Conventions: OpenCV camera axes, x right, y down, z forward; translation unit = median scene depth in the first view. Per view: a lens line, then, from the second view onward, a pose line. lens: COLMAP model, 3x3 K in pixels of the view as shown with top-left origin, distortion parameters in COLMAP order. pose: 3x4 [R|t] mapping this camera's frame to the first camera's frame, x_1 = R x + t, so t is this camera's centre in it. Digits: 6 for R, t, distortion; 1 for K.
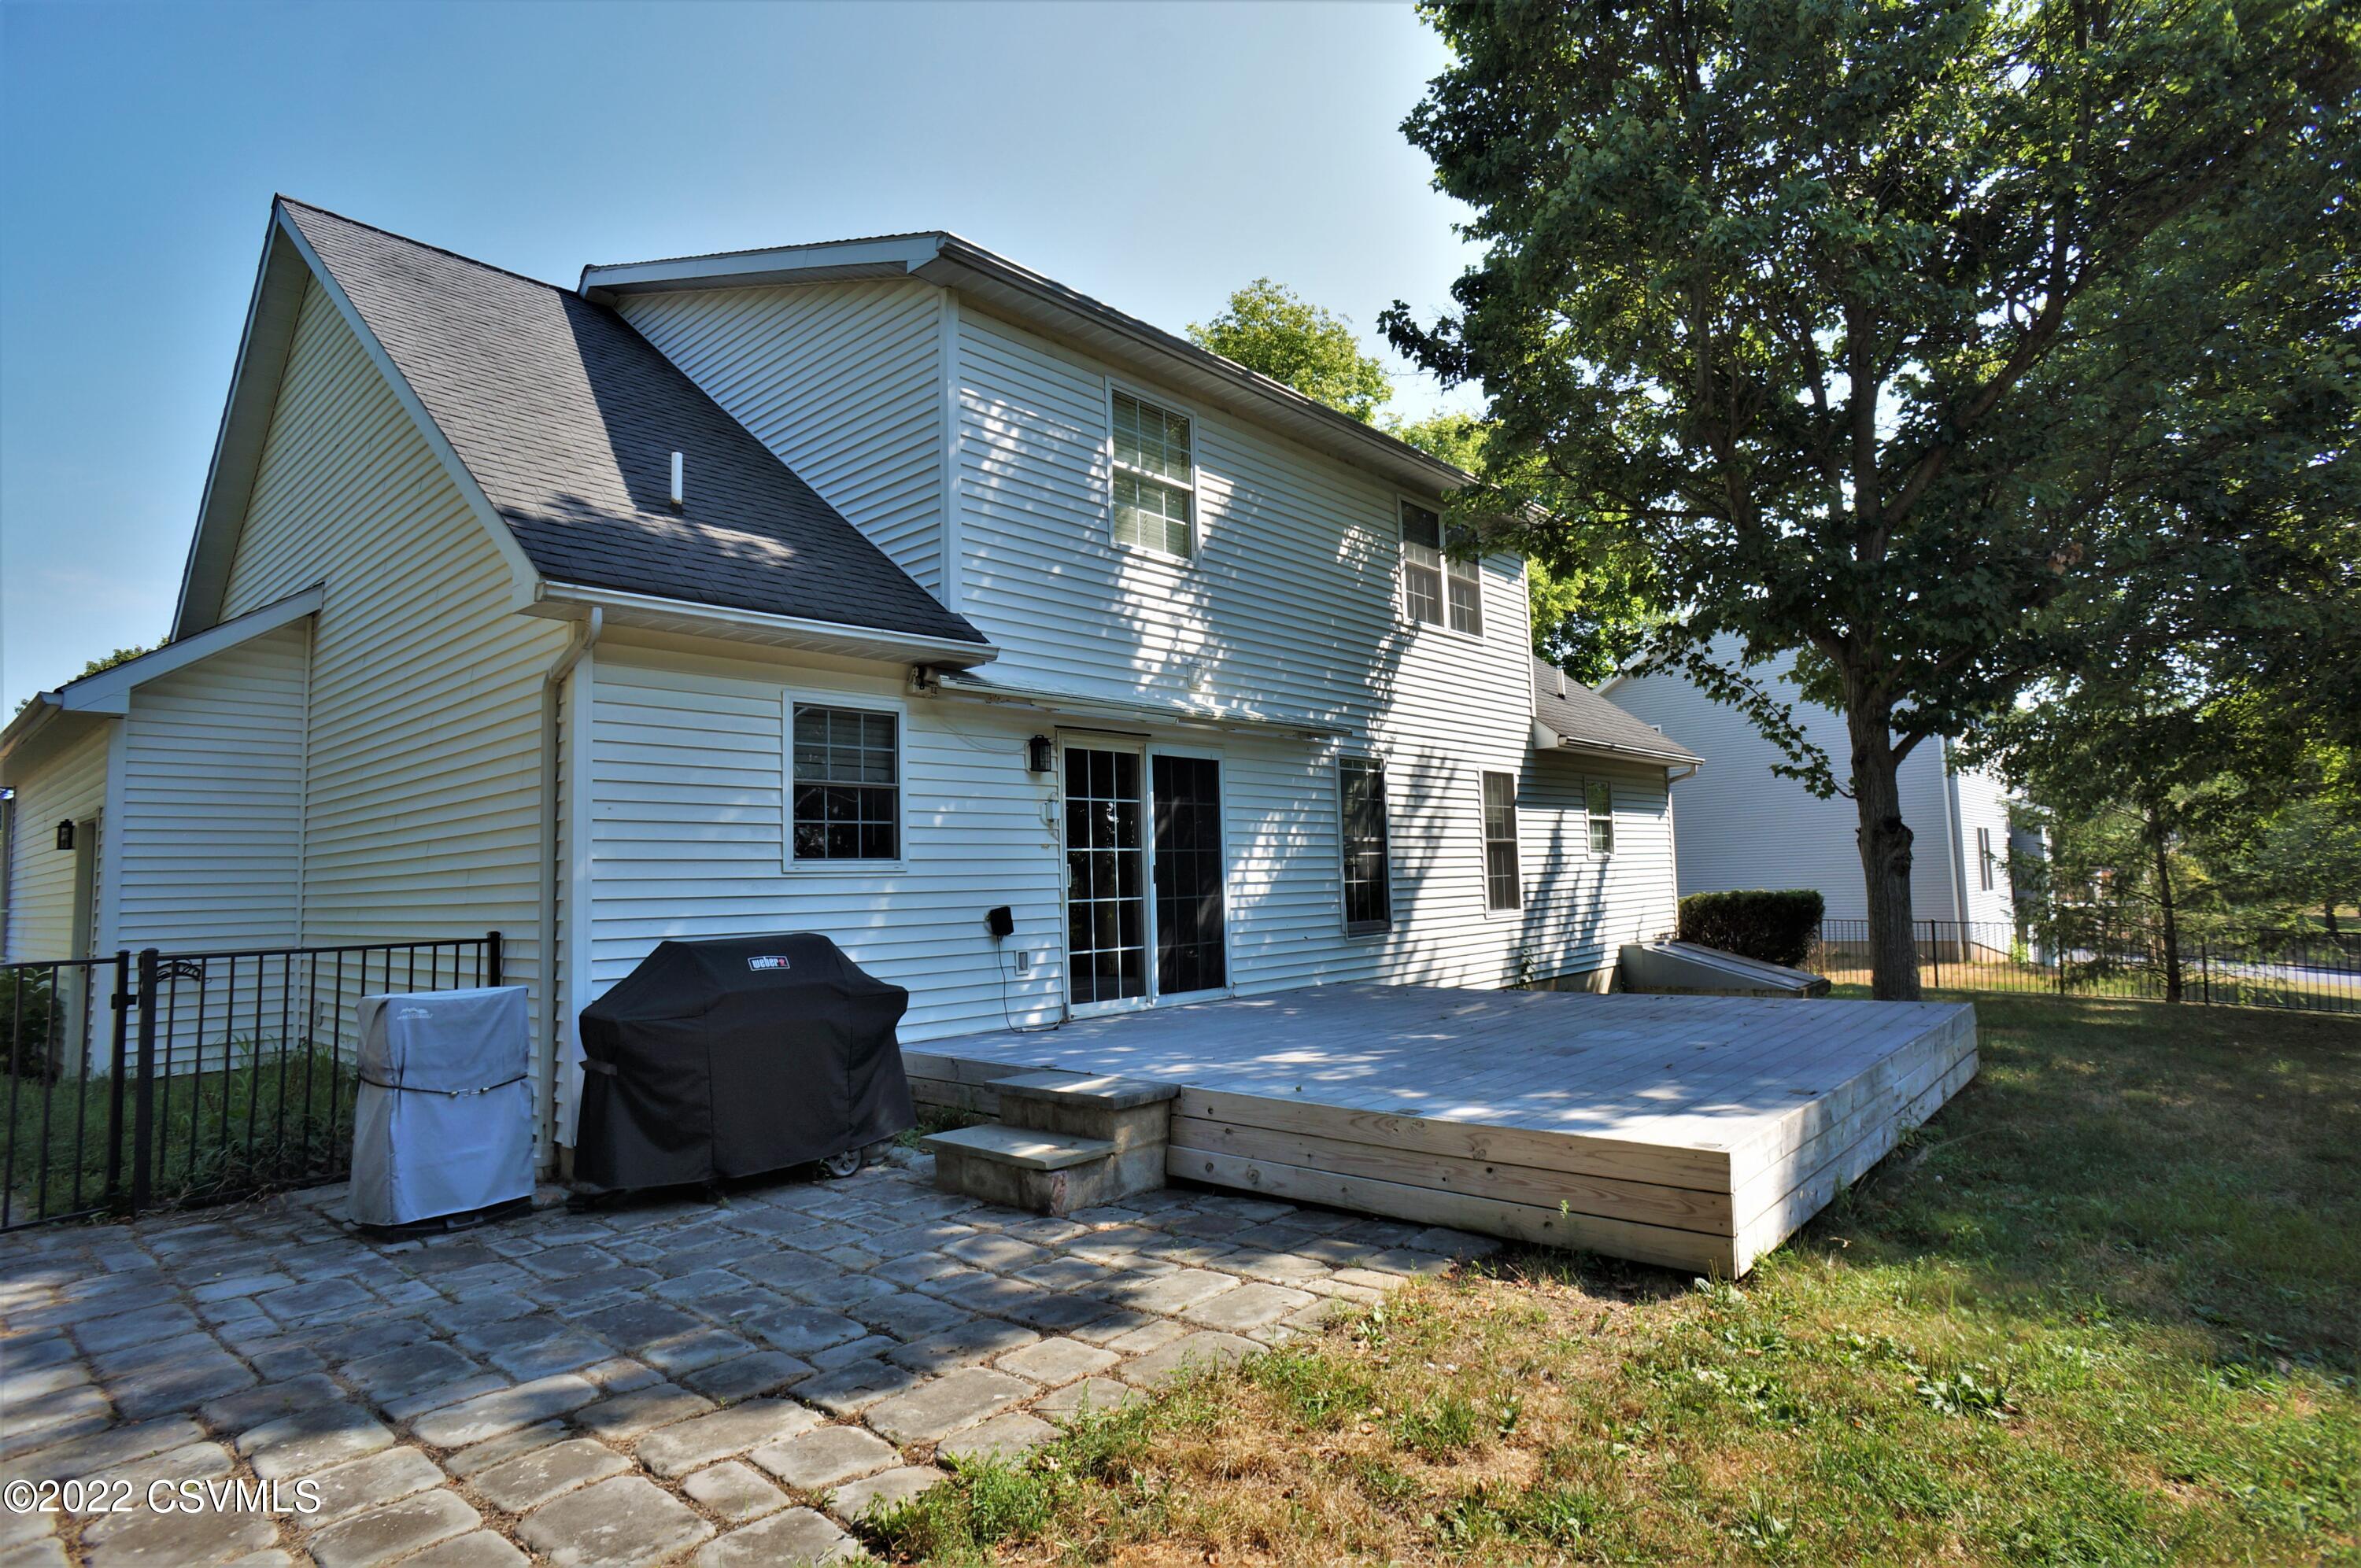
lens RADIAL K [[1222.1, 0, 1174.0], [0, 1222.1, 808.1], [0, 0, 1]] dist [-0.000102, -0.000013]
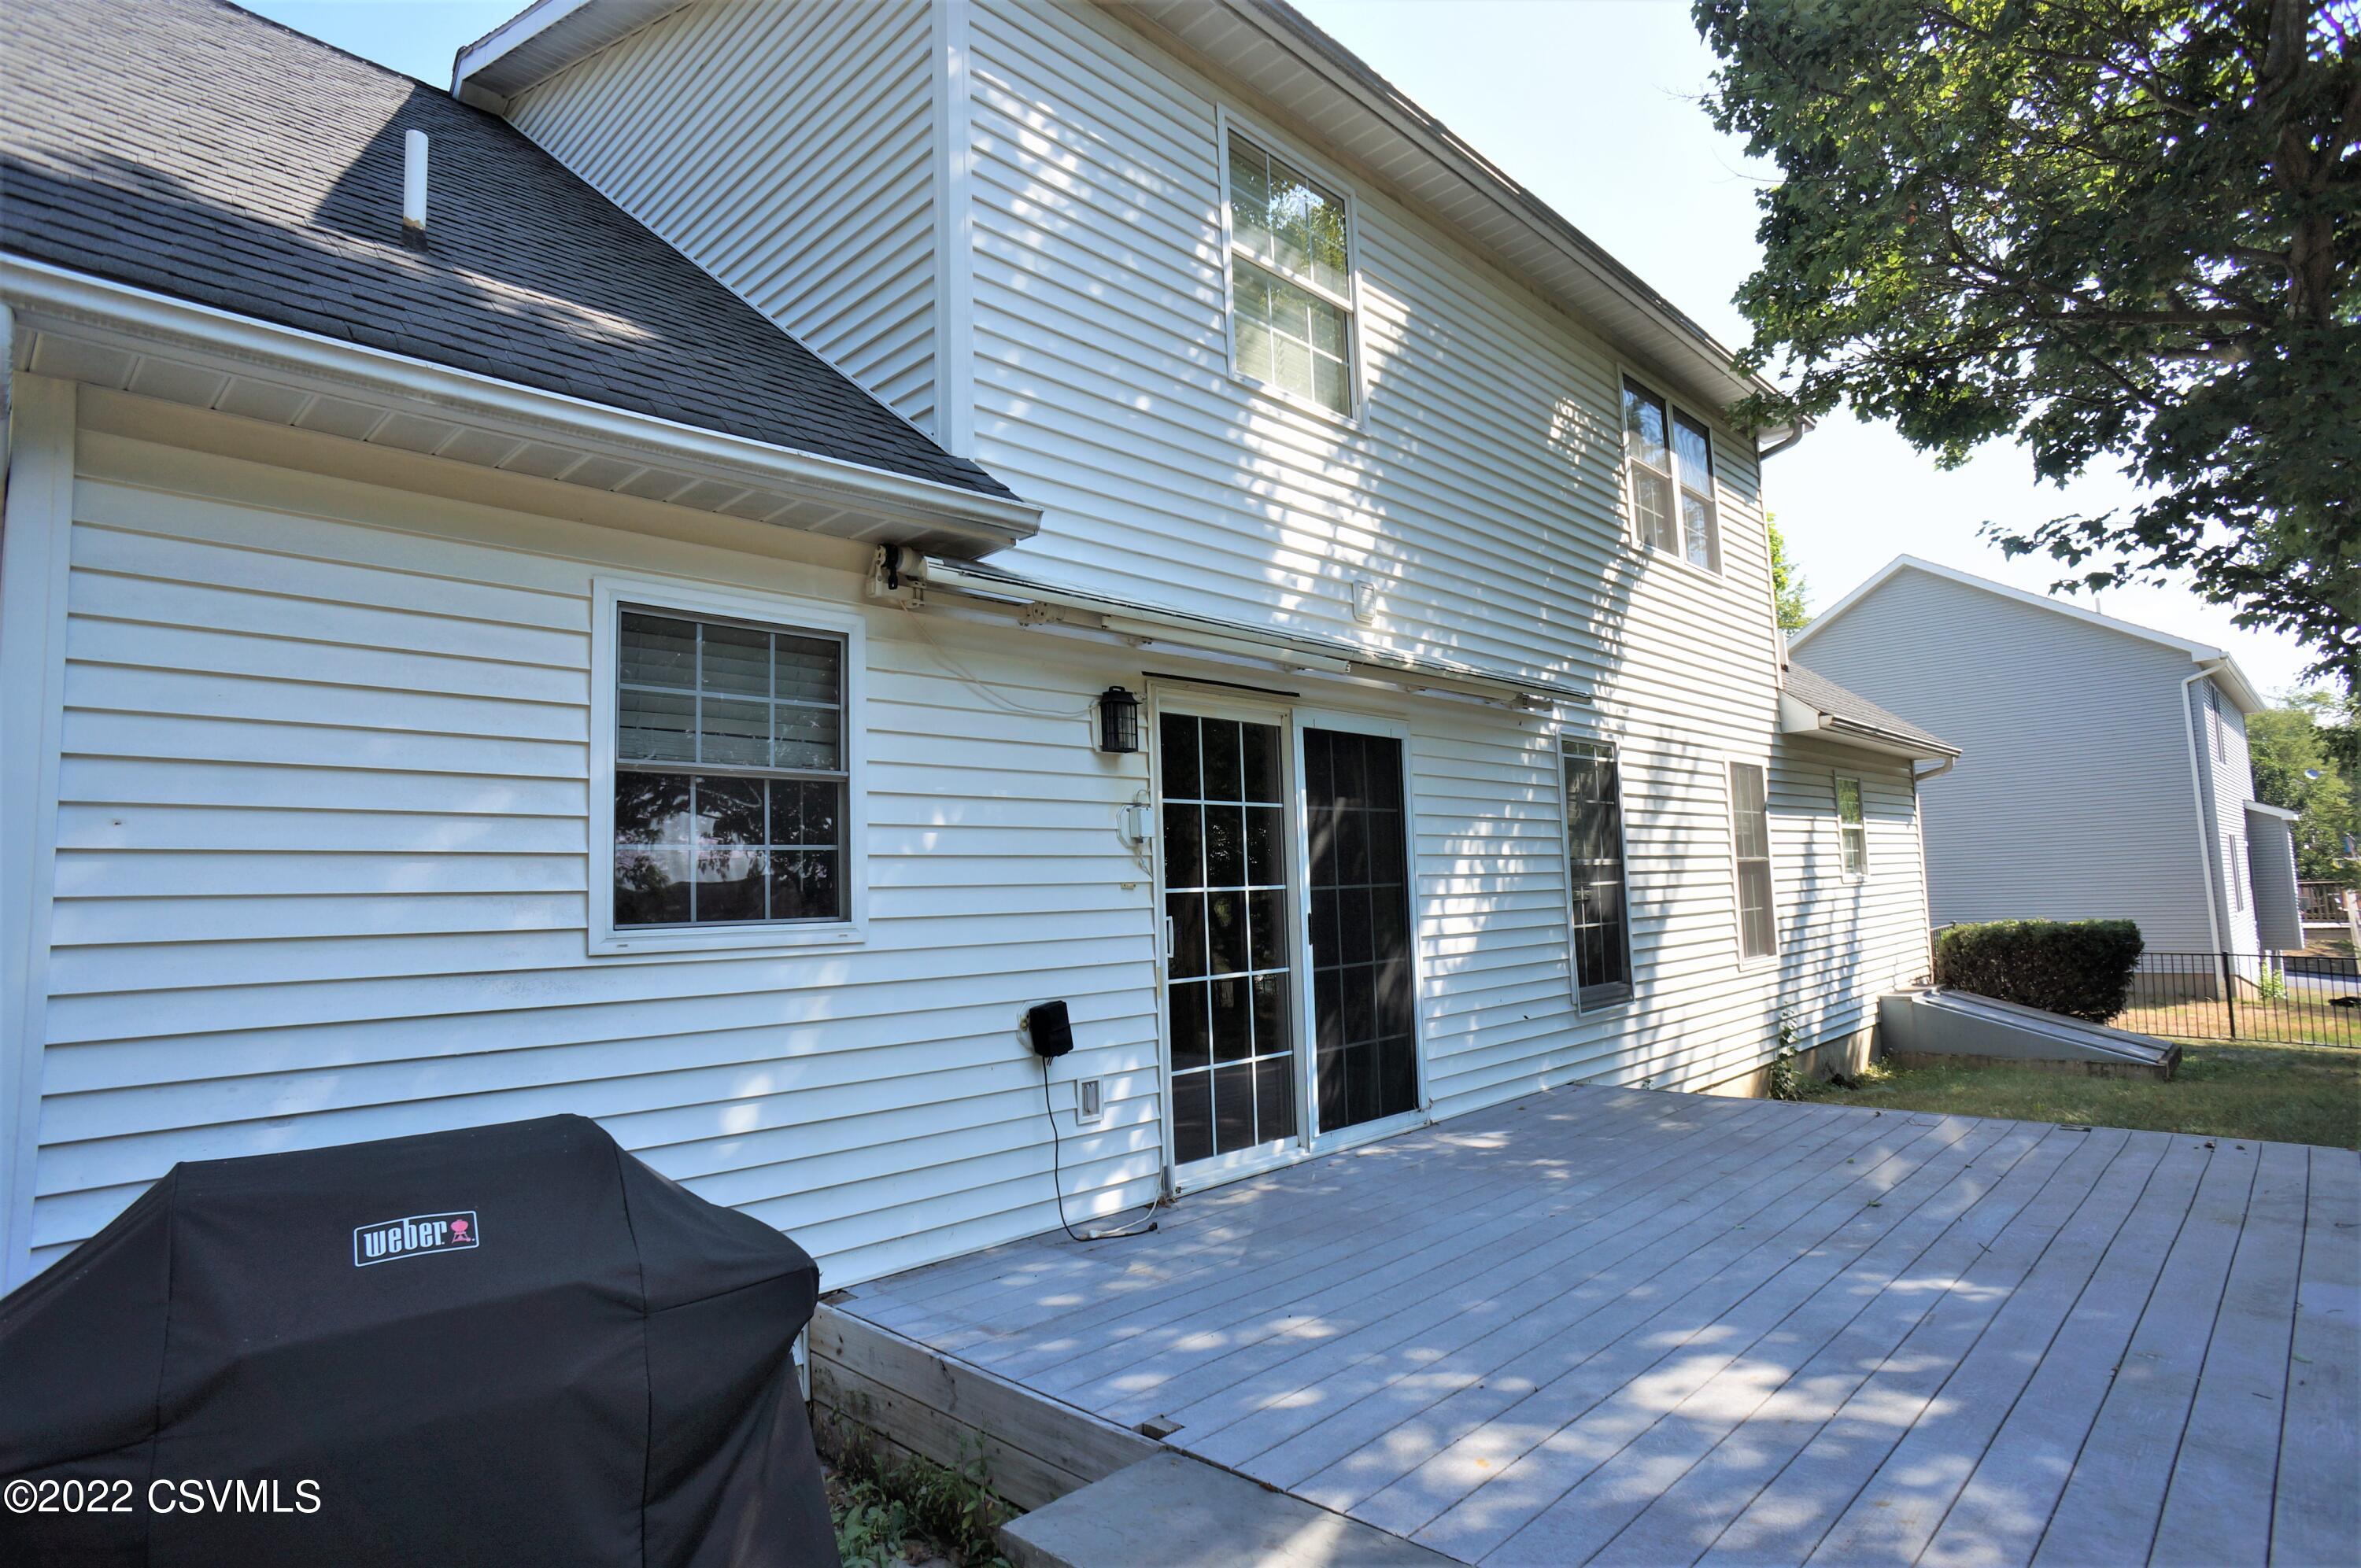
lens RADIAL K [[1225.6, 0, 1188.3], [0, 1225.6, 788.5], [0, 0, 1]] dist [-0.002428, -0.000253]
pose [[0.999384, -0.009761, -0.033715, -0.050435], [0.008871, 0.999611, -0.026429, 0.001571], [0.033960, 0.026114, 0.999082, 0.379587]]
